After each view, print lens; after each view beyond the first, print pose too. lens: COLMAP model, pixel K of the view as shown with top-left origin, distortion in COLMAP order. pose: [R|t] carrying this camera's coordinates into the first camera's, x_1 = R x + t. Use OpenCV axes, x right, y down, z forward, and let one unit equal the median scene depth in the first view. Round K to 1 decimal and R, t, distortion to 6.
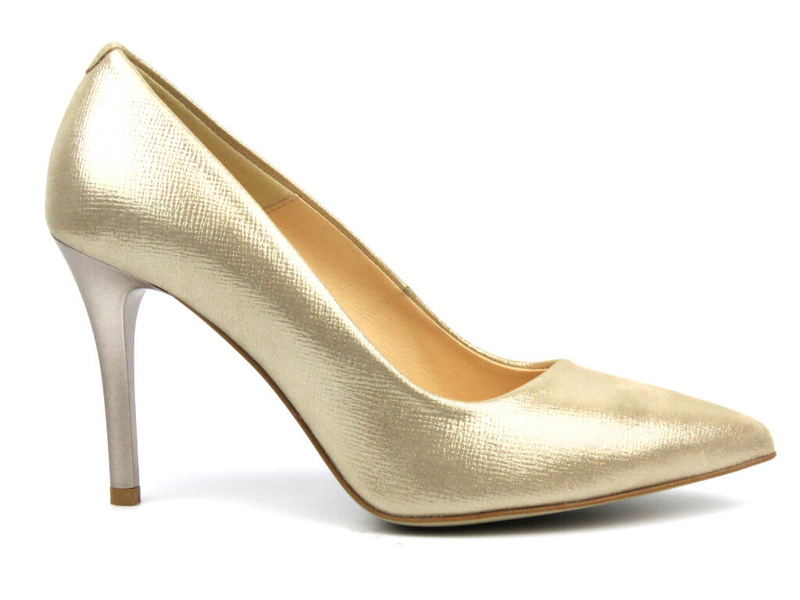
lens RADIAL K [[2236.7, 0, 399.9], [0, 2236.7, 299.1], [0, 0, 1]] dist [-0.073853, 0.000000]
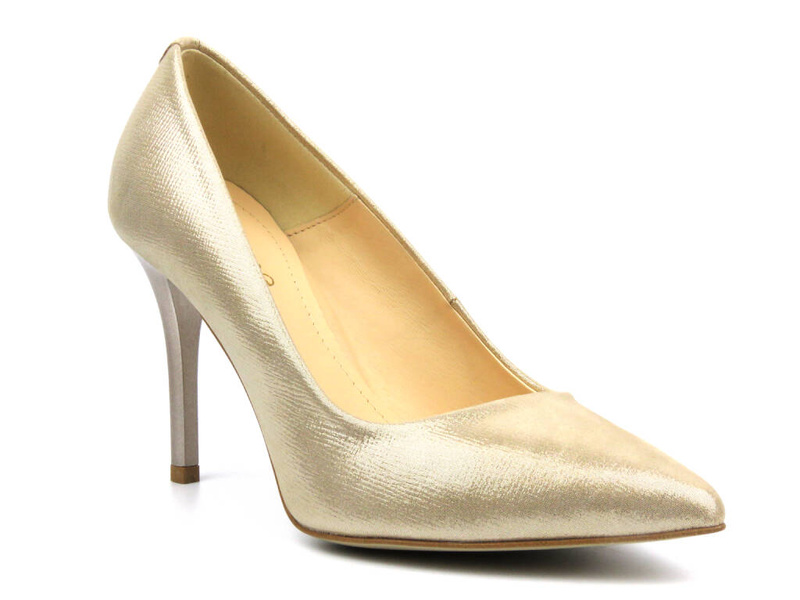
lens RADIAL K [[2321.4, 0, 399.1], [0, 2321.4, 300.0], [0, 0, 1]] dist [-0.031132, 0.000000]
pose [[0.770752, 0.090833, -0.630628, 0.664969], [-0.078470, 0.995783, 0.047522, -0.054613], [0.632285, 0.012858, 0.774629, 0.230955]]
